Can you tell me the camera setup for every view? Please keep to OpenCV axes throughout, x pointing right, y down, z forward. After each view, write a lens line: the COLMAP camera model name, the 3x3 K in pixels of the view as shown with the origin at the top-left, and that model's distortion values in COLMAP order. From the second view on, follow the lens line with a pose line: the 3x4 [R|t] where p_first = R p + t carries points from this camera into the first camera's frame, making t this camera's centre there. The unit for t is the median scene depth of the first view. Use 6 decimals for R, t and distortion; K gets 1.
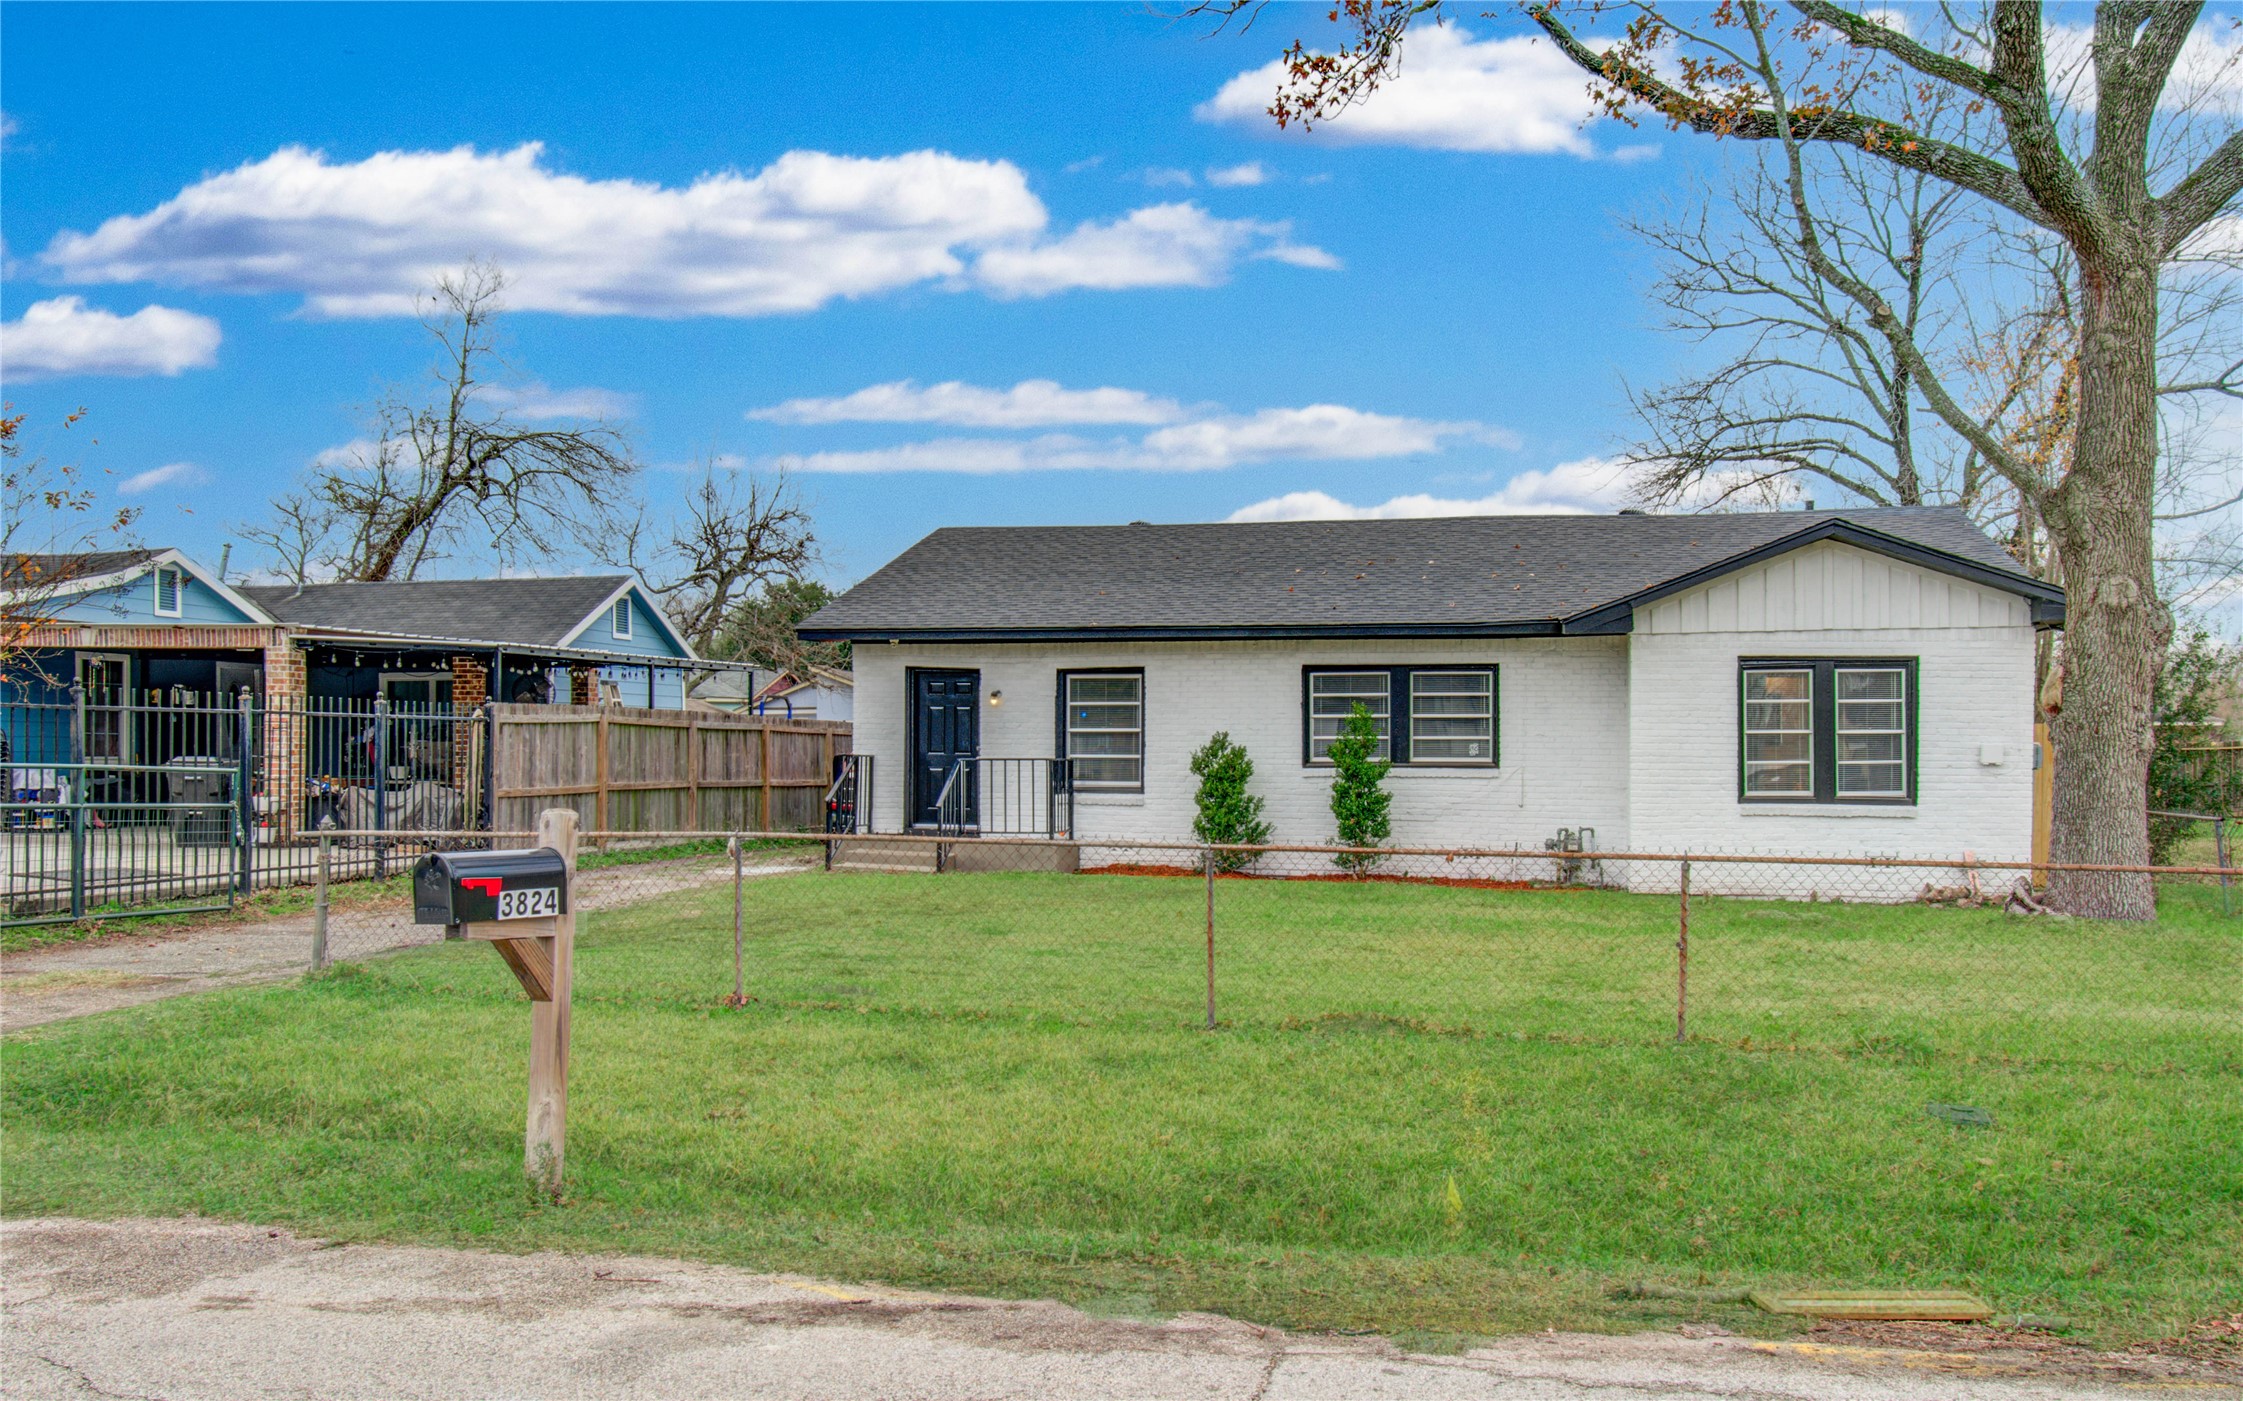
lens RADIAL K [[1772.5, 0, 1121.5], [0, 1772.5, 700.5], [0, 0, 1]] dist [0.000810, 0.001914]
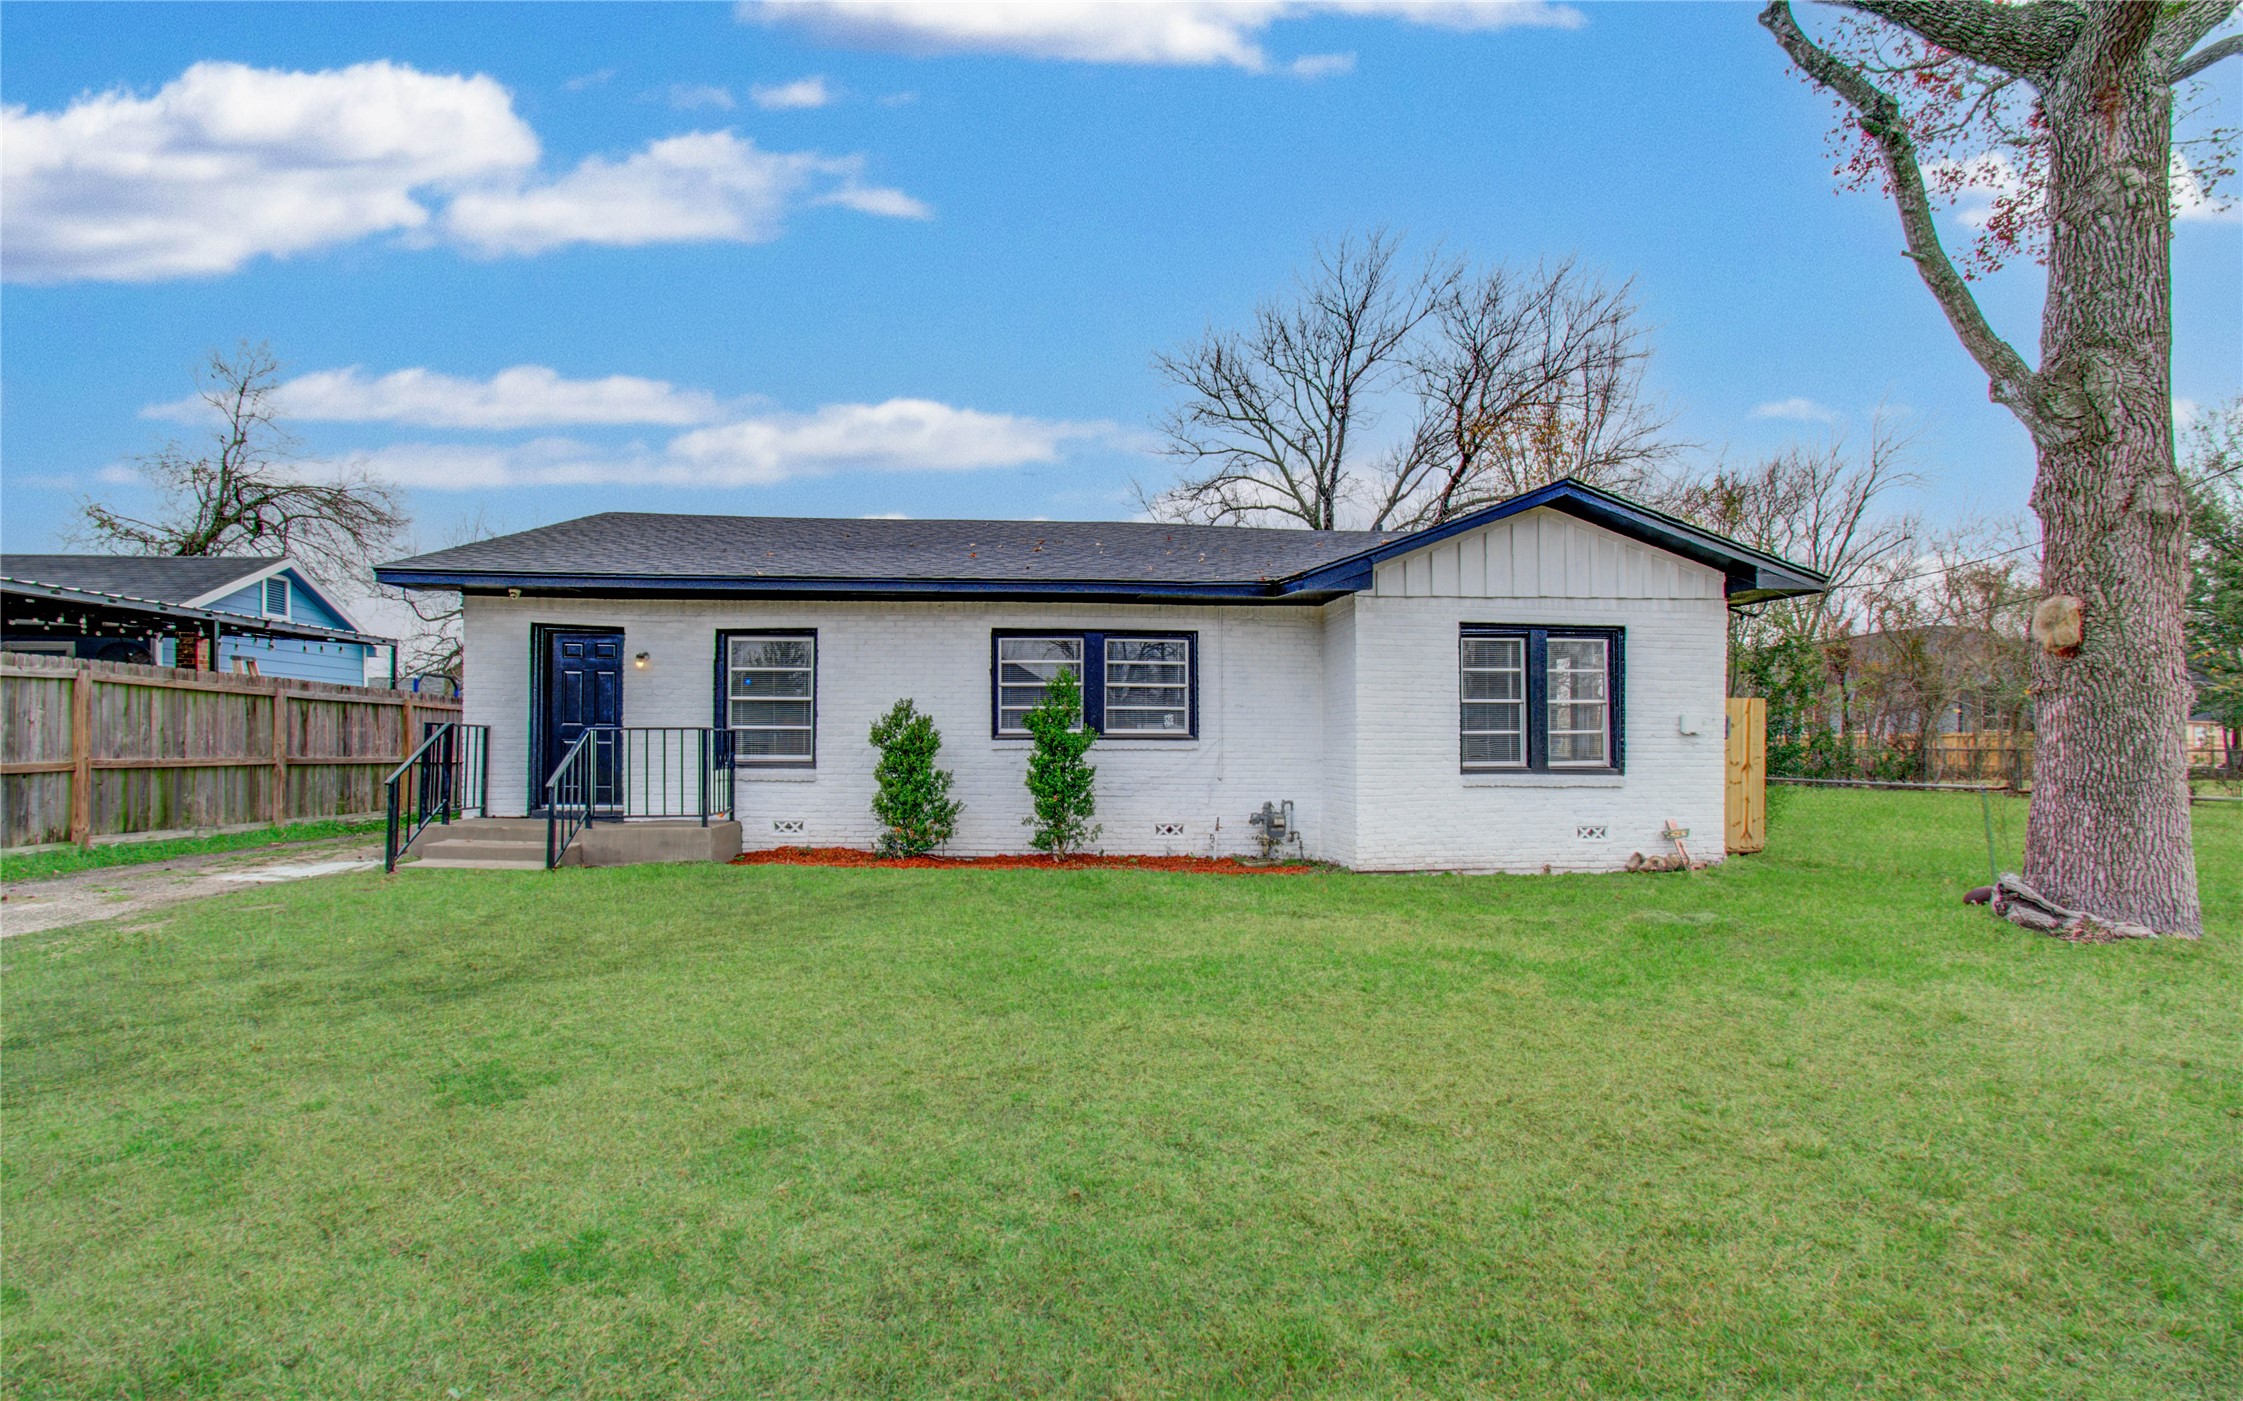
lens RADIAL K [[969.1, 0, 1062.9], [0, 969.1, 707.4], [0, 0, 1]] dist [-0.001012, 0.000218]
pose [[0.960213, 0.011595, 0.279028, -0.004620], [-0.008936, 0.999902, -0.010800, 0.026160], [-0.279125, 0.007877, 0.960222, 0.501442]]
